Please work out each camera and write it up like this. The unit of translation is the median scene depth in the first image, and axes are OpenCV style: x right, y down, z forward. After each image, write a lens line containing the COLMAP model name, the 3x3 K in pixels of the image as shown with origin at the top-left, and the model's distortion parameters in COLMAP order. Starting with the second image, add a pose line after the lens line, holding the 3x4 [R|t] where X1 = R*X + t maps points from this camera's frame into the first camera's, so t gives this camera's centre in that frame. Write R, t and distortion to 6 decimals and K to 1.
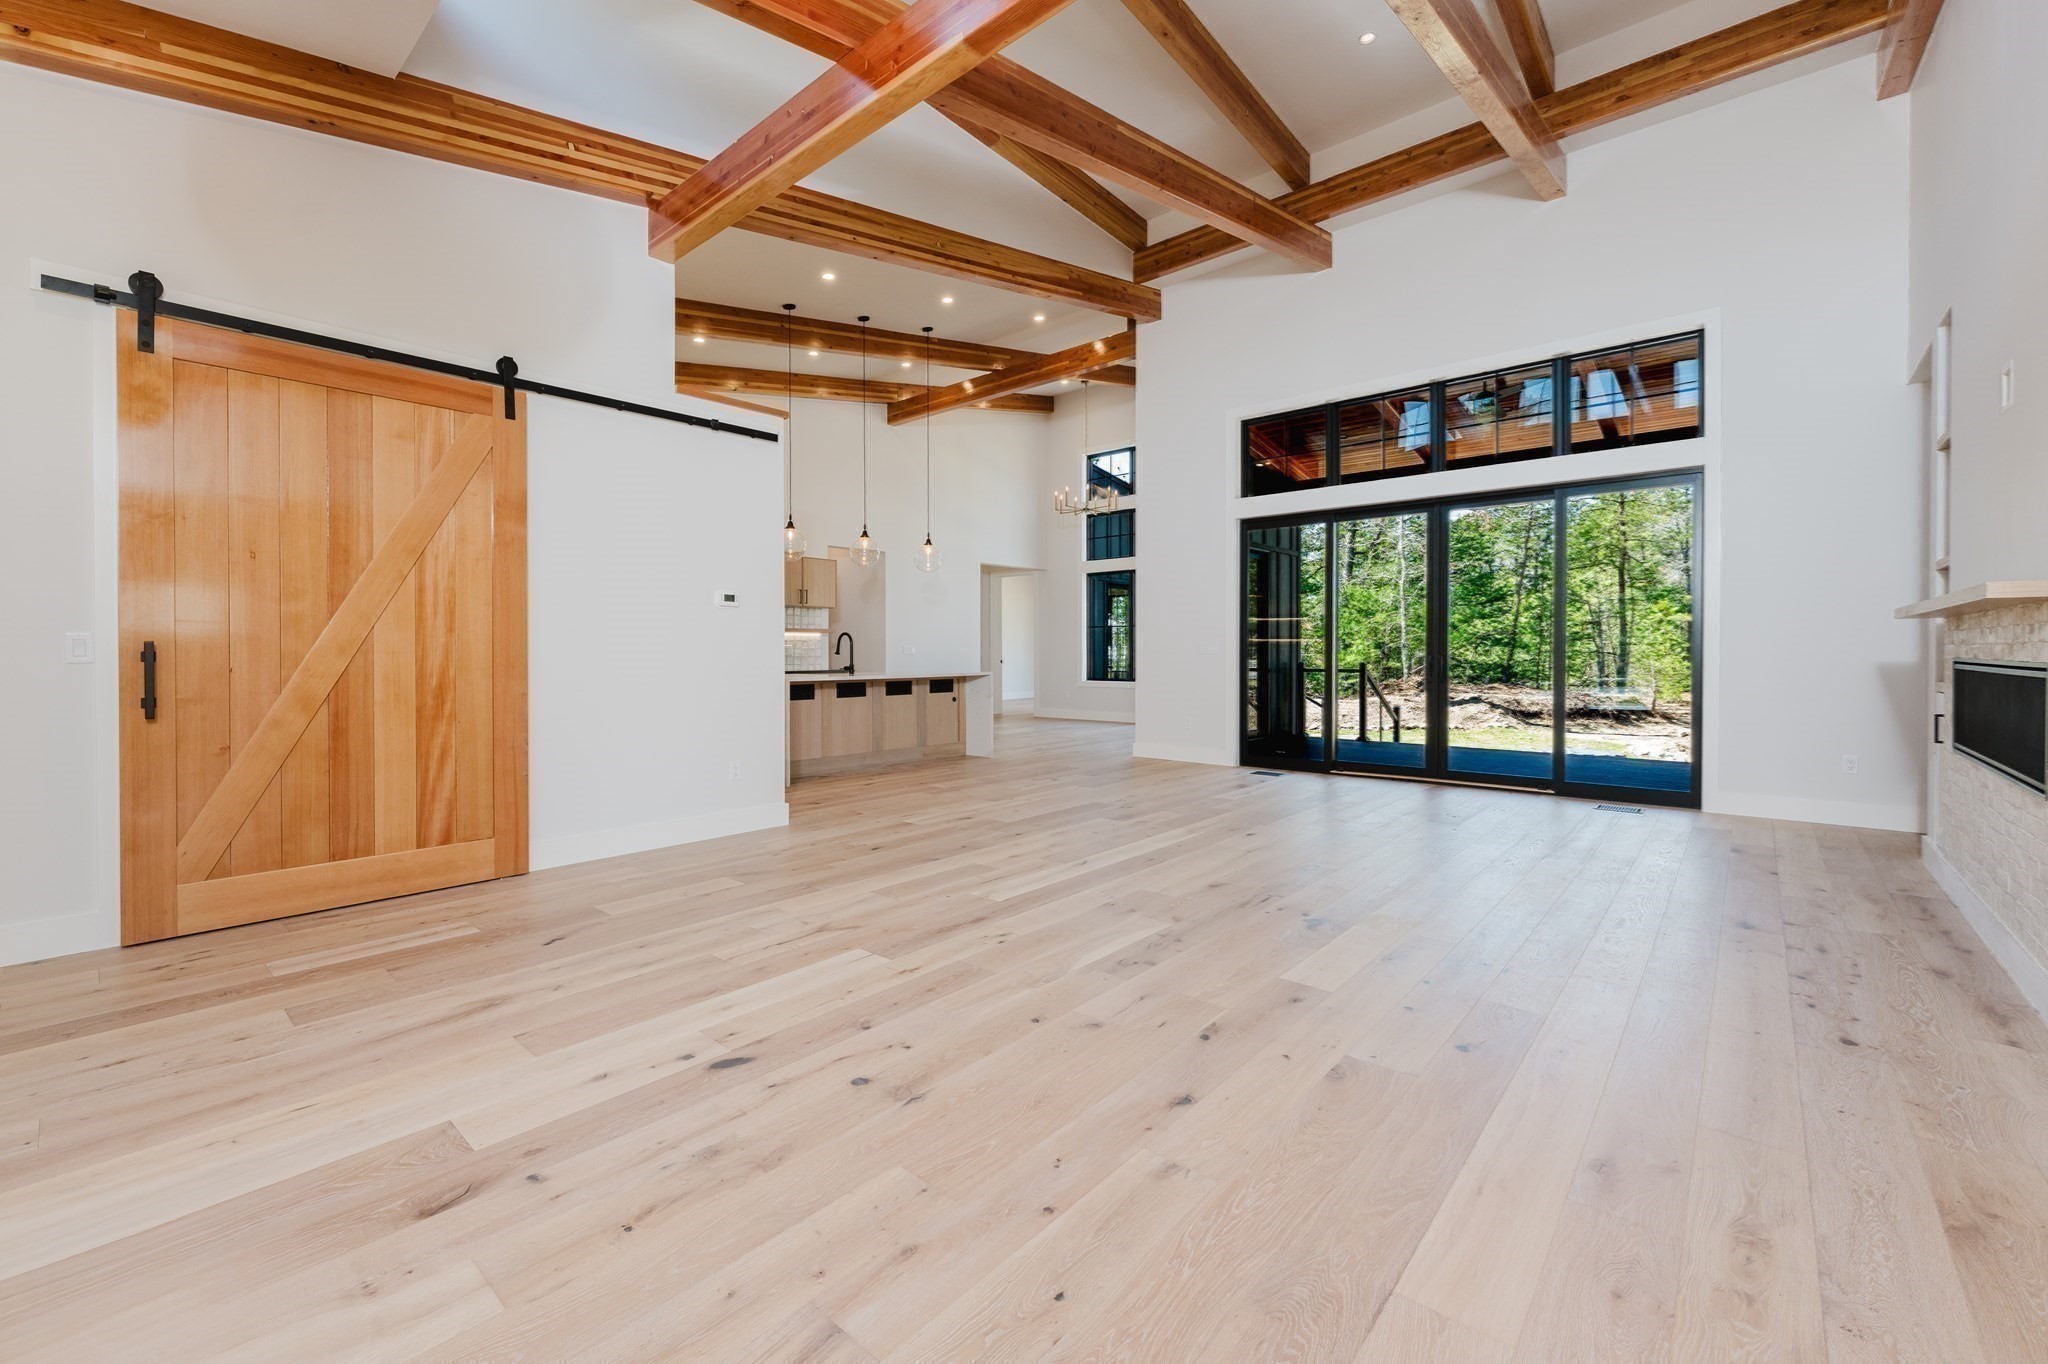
lens RADIAL K [[841.2, 0, 1021.8], [0, 841.2, 652.1], [0, 0, 1]] dist [-0.002199, -0.000238]
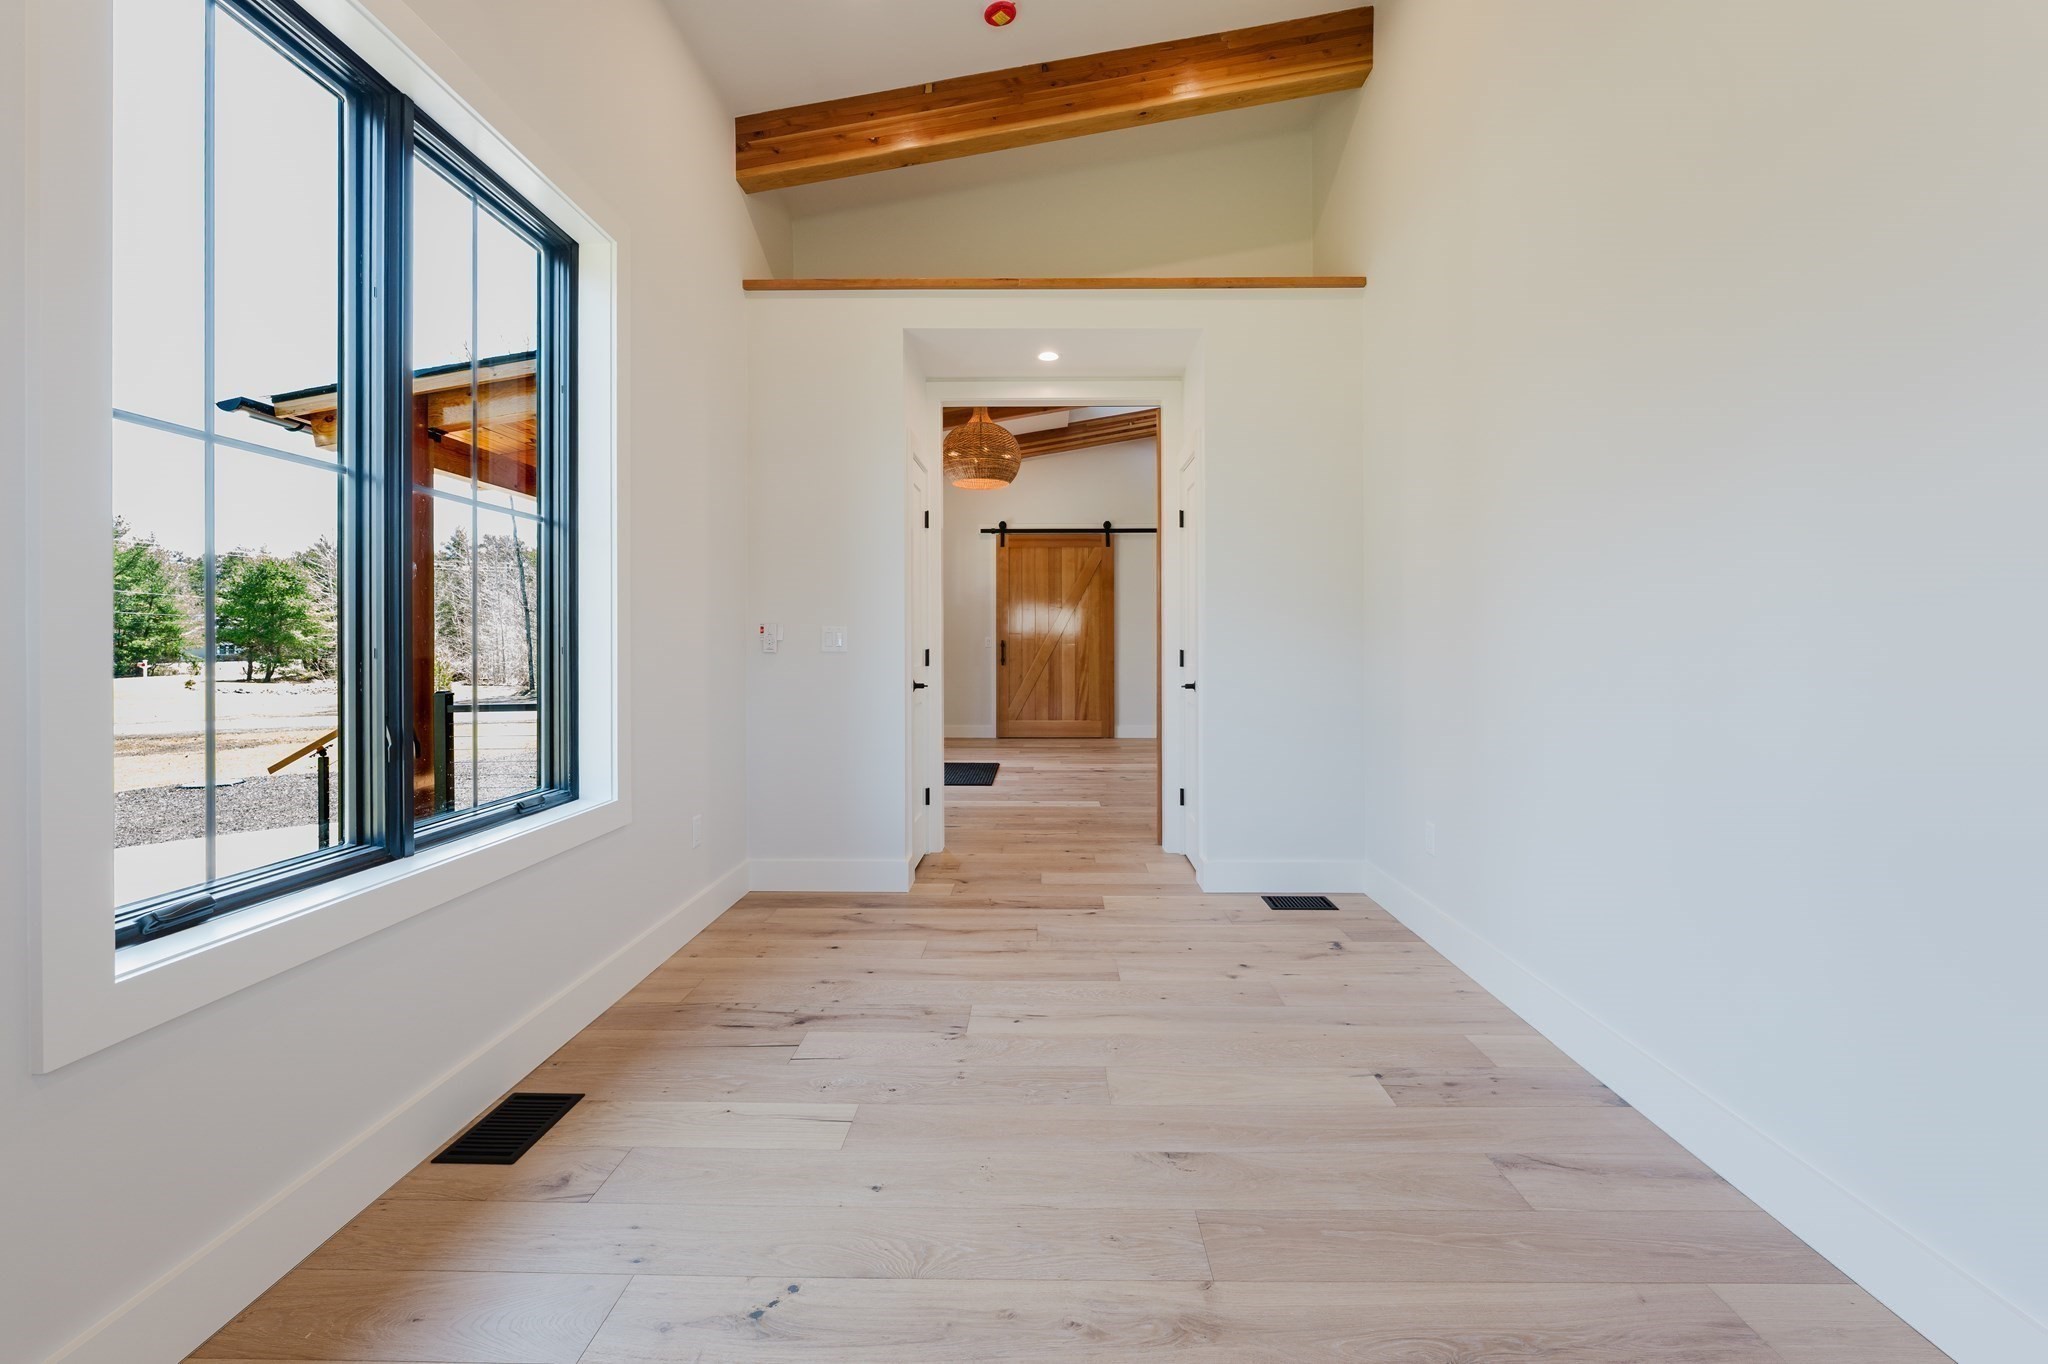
lens RADIAL K [[841.2, 0, 1021.8], [0, 841.2, 652.1], [0, 0, 1]] dist [-0.002199, -0.000238]
pose [[0.710691, 0.006023, -0.703479, 1.079109], [-0.003638, 0.999981, 0.004887, 0.014401], [0.703495, -0.000914, 0.710699, -1.046672]]
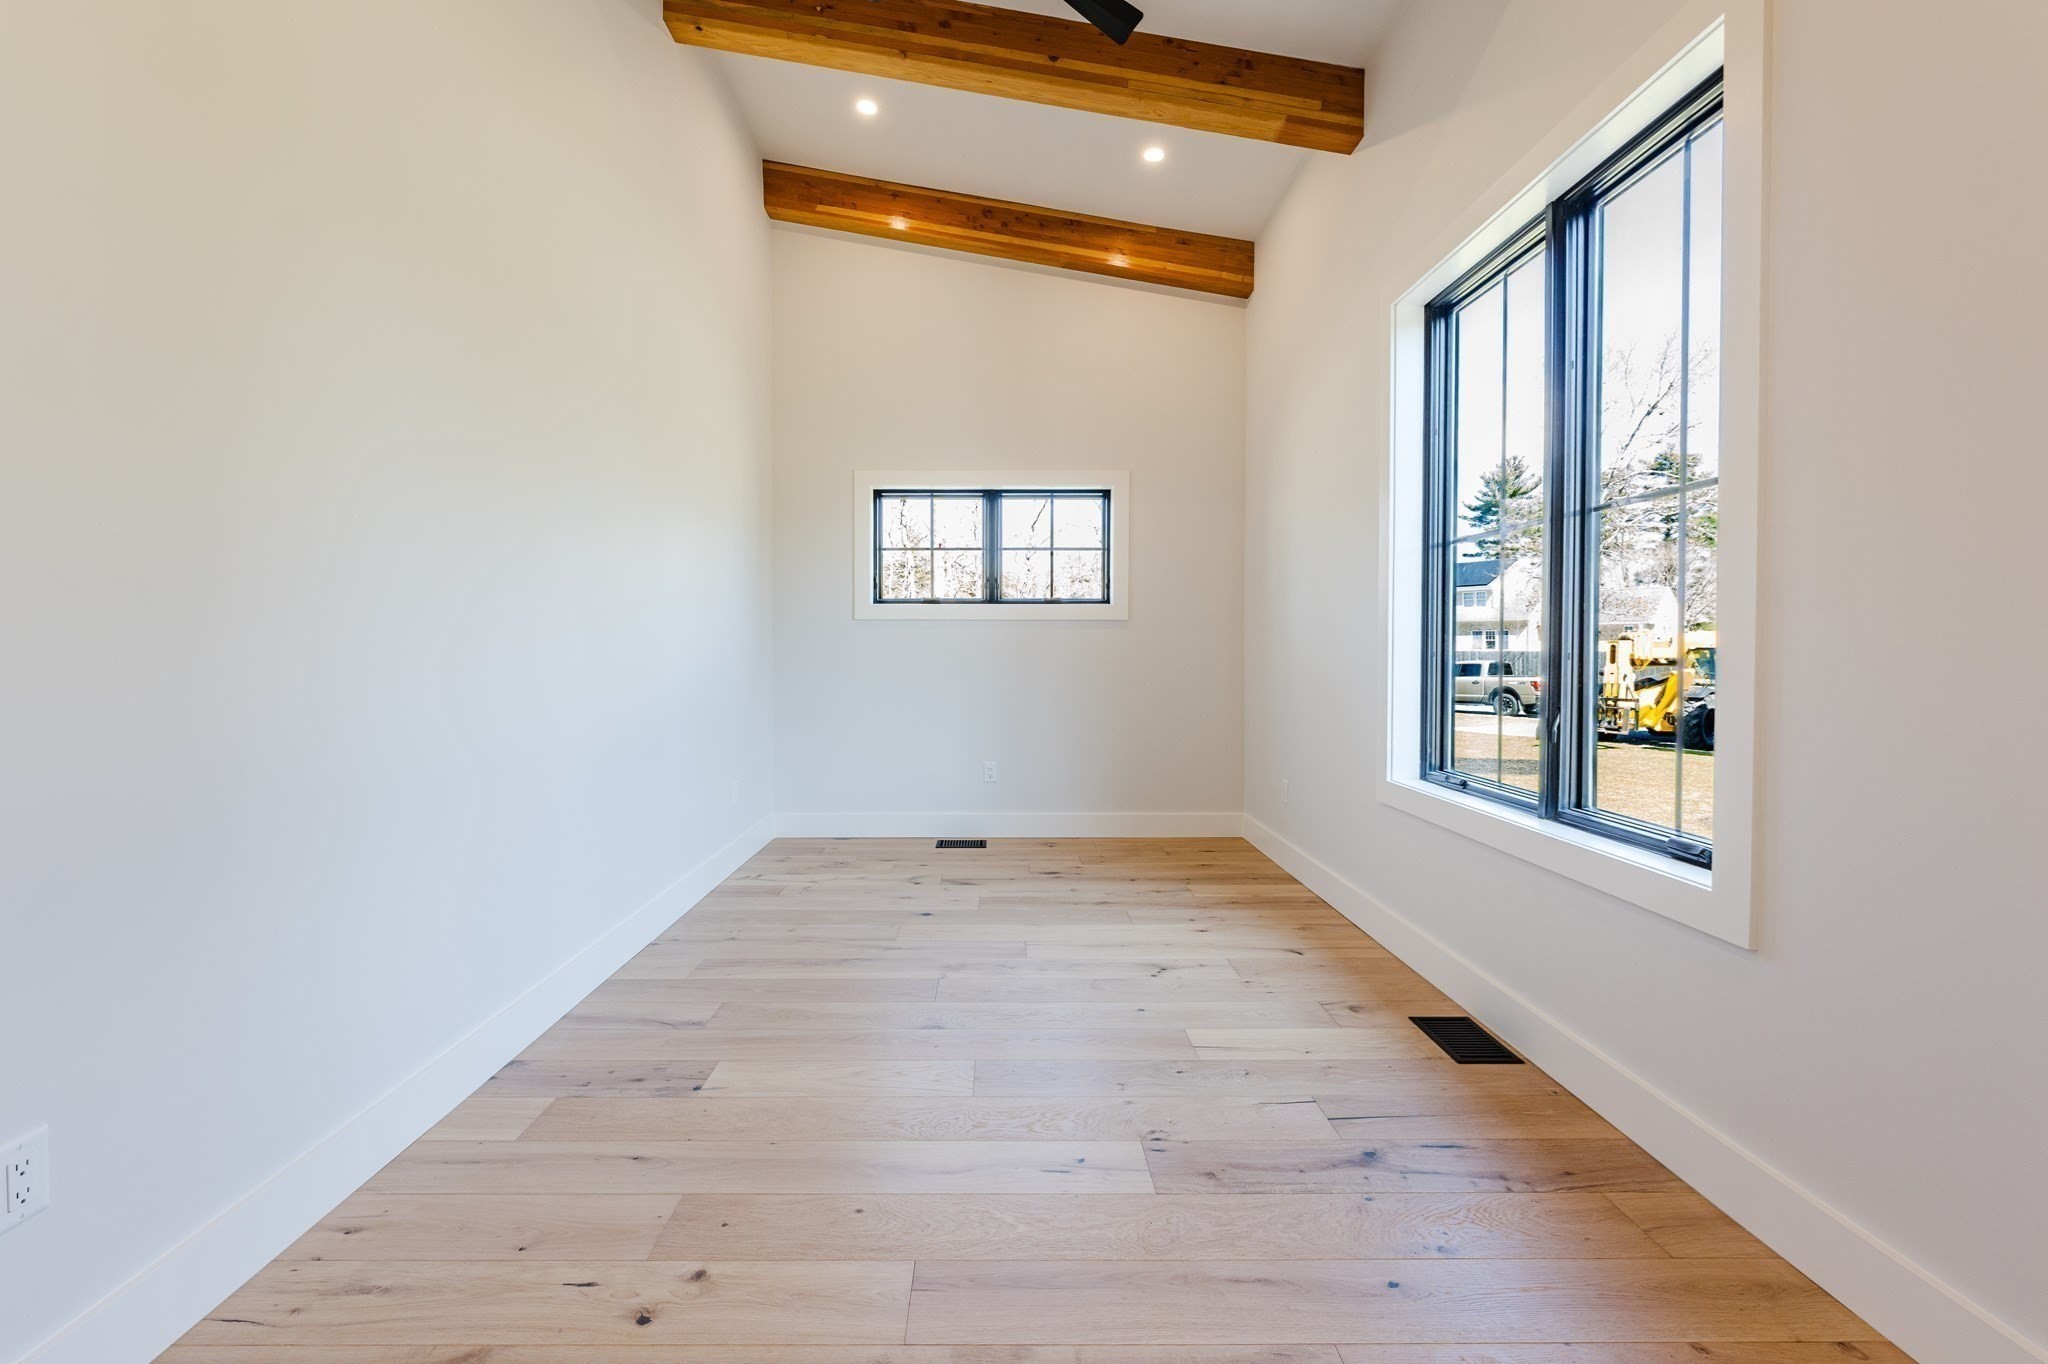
lens RADIAL K [[841.2, 0, 1021.8], [0, 841.2, 652.1], [0, 0, 1]] dist [-0.002199, -0.000238]
pose [[-0.750092, -0.004842, 0.661315, -2.085593], [0.003098, 0.999937, 0.010835, -0.010577], [-0.661326, 0.010176, -0.750030, 2.498026]]
